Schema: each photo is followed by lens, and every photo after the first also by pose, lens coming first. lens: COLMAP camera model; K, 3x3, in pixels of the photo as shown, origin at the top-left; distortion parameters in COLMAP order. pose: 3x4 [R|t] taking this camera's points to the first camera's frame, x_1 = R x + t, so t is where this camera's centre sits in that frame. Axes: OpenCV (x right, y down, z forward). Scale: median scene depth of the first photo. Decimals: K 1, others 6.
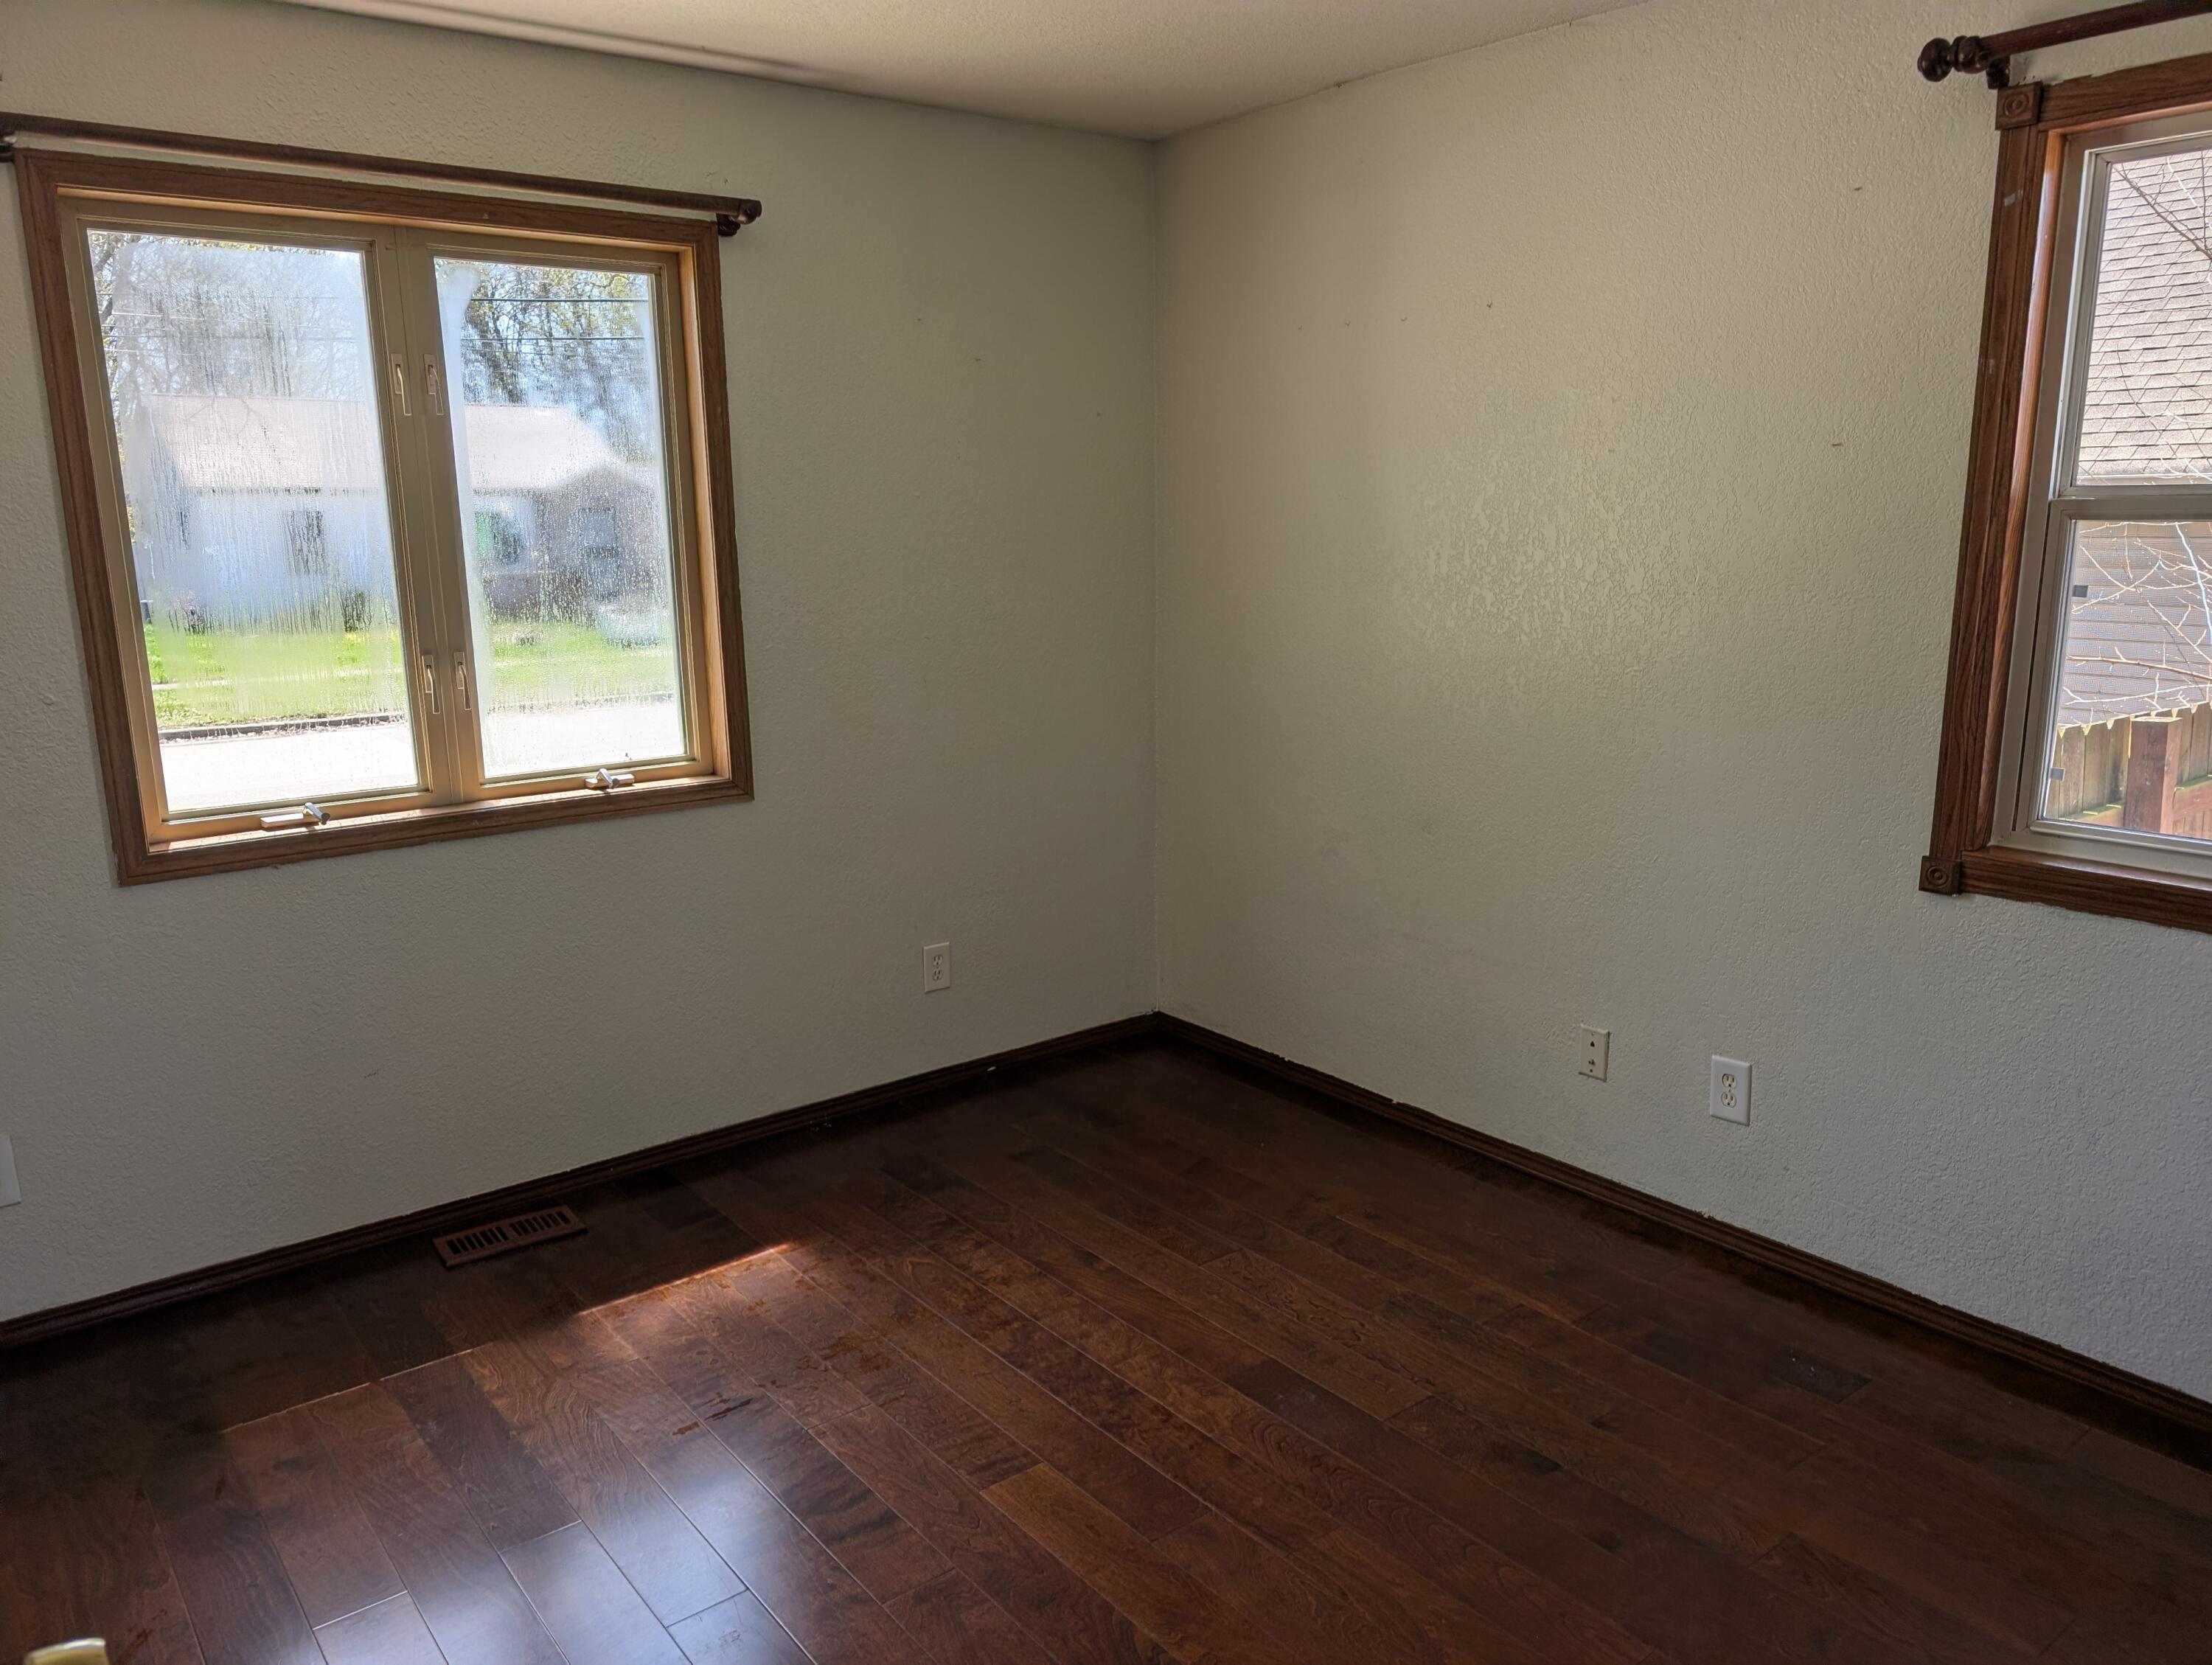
lens RADIAL K [[1583.3, 0, 1106.0], [0, 1583.3, 832.5], [0, 0, 1]] dist [0.022162, -0.001915]
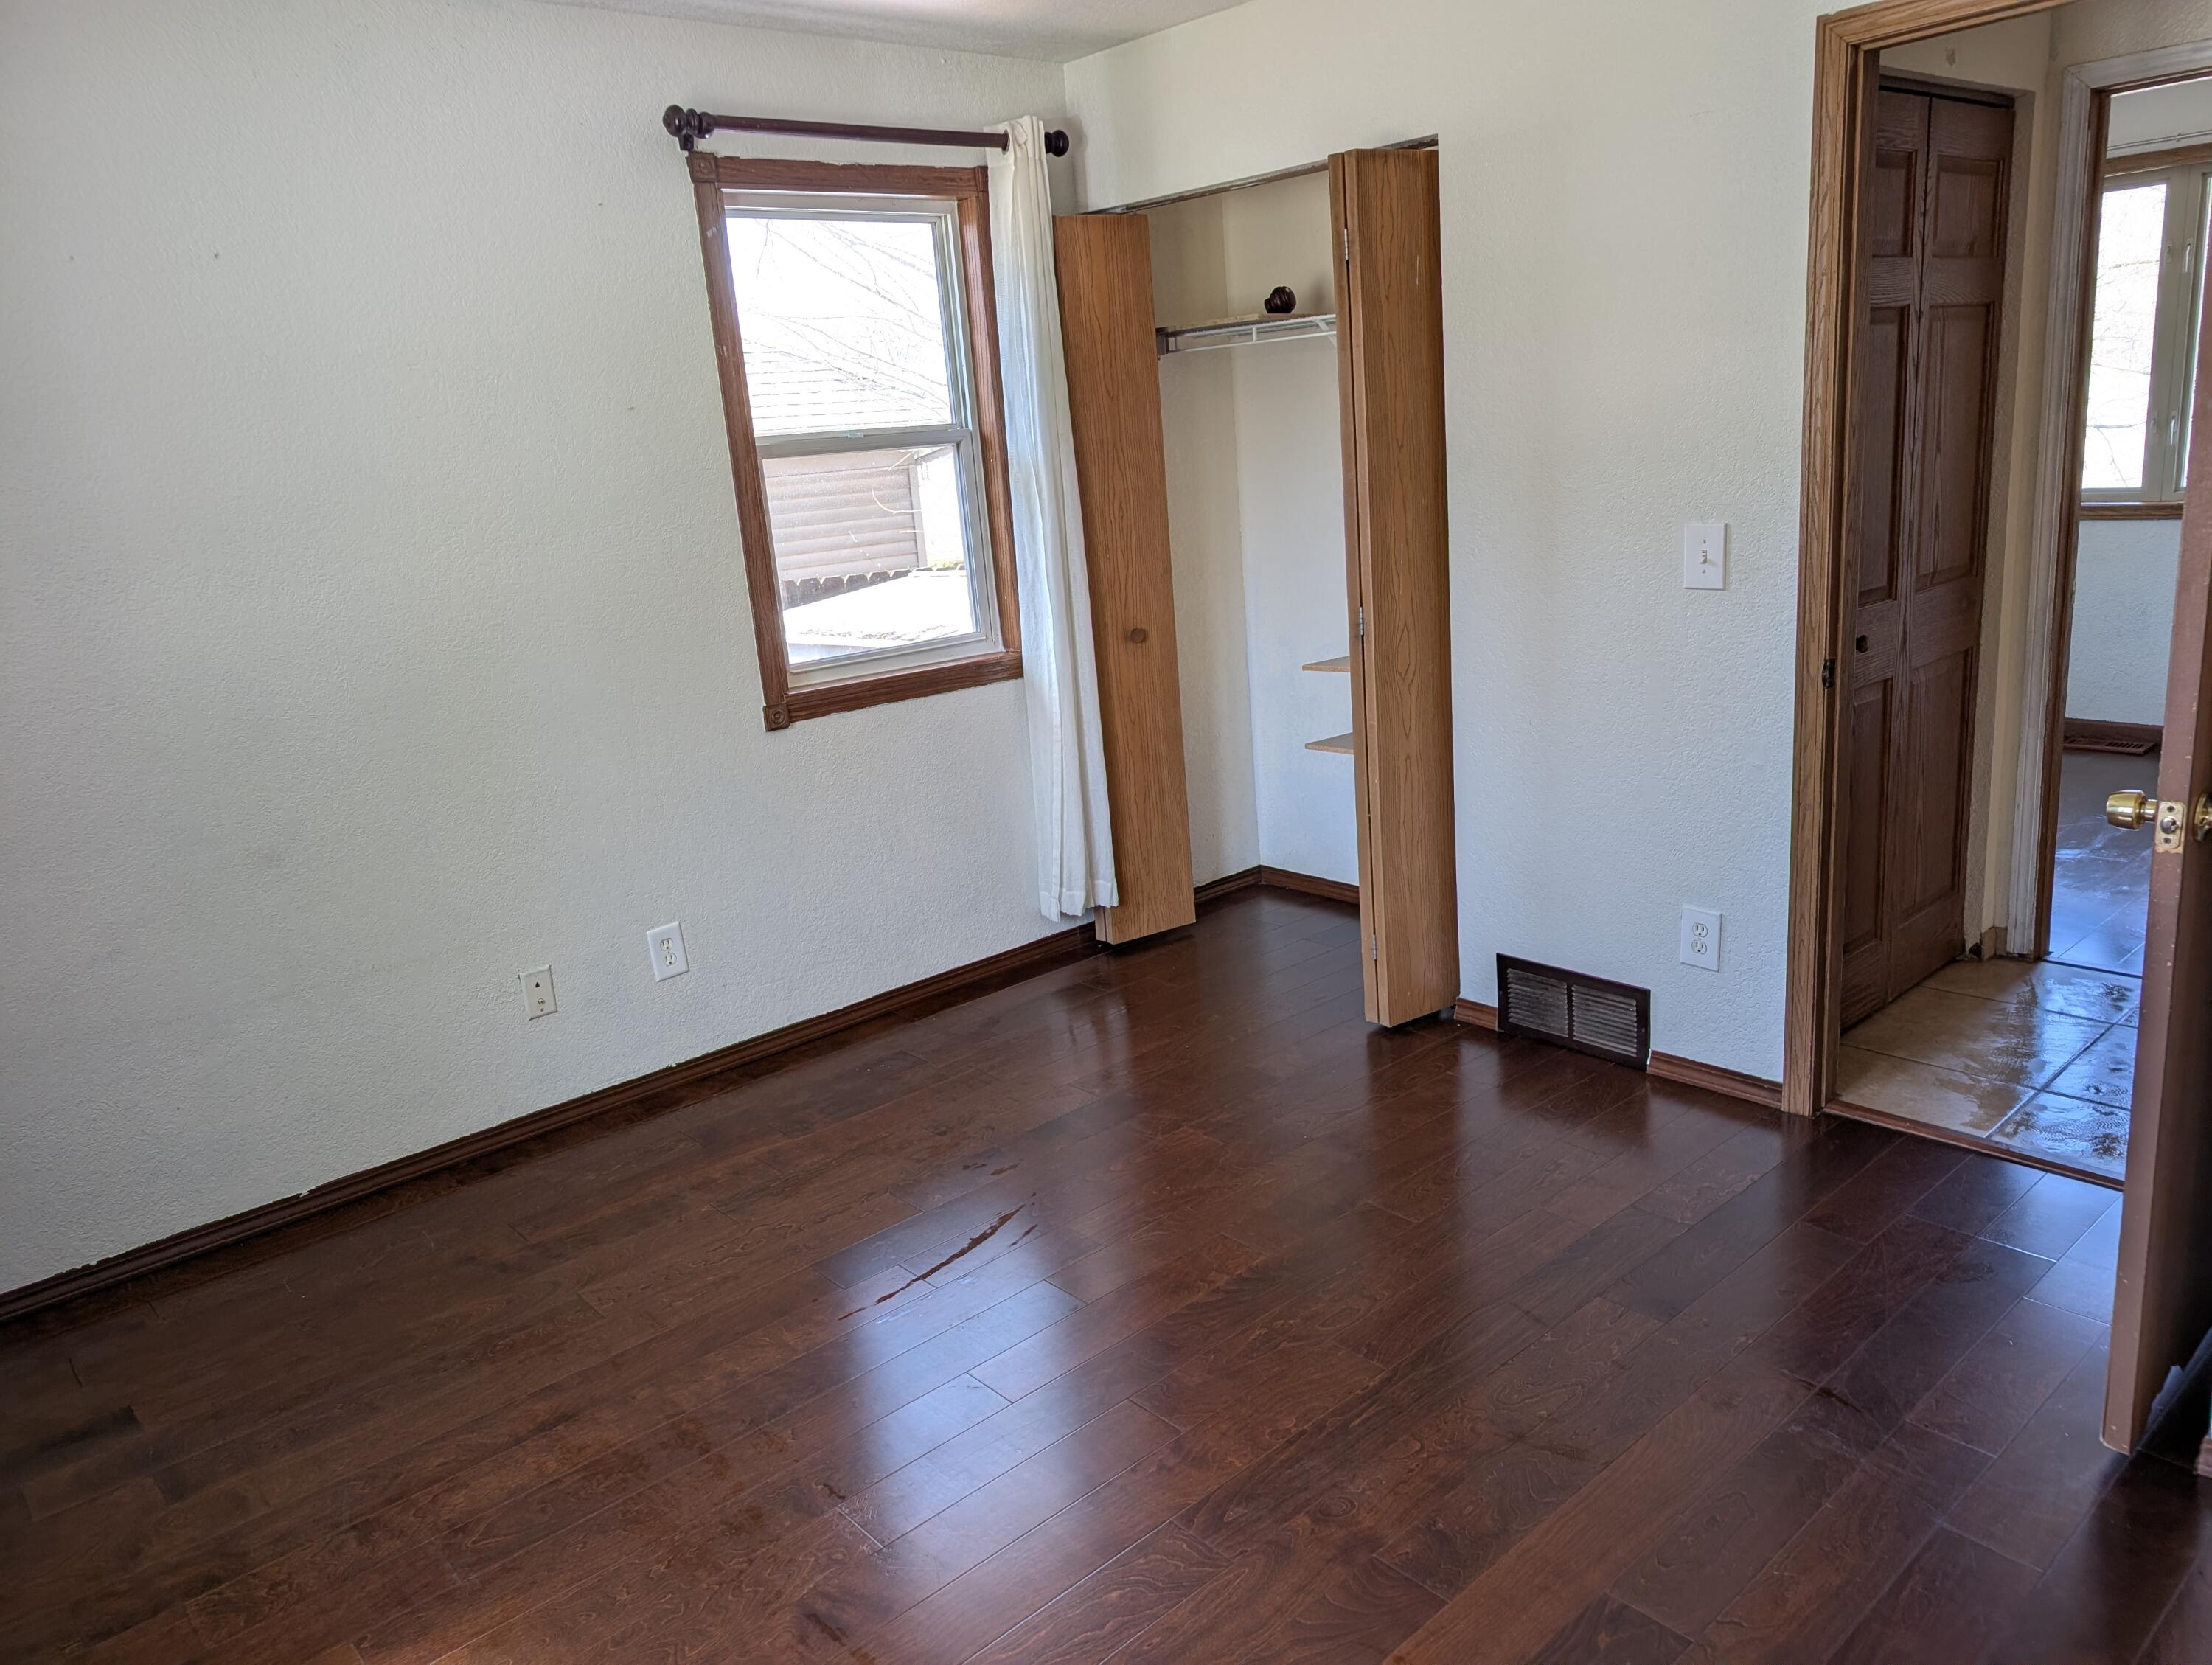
lens RADIAL K [[1598.3, 0, 1106.0], [0, 1598.3, 832.5], [0, 0, 1]] dist [0.011781, -0.005164]
pose [[-0.057594, -0.230518, 0.971362, -0.764398], [0.277709, 0.930876, 0.237376, -0.113658], [-0.958937, 0.283428, 0.010404, 0.643517]]
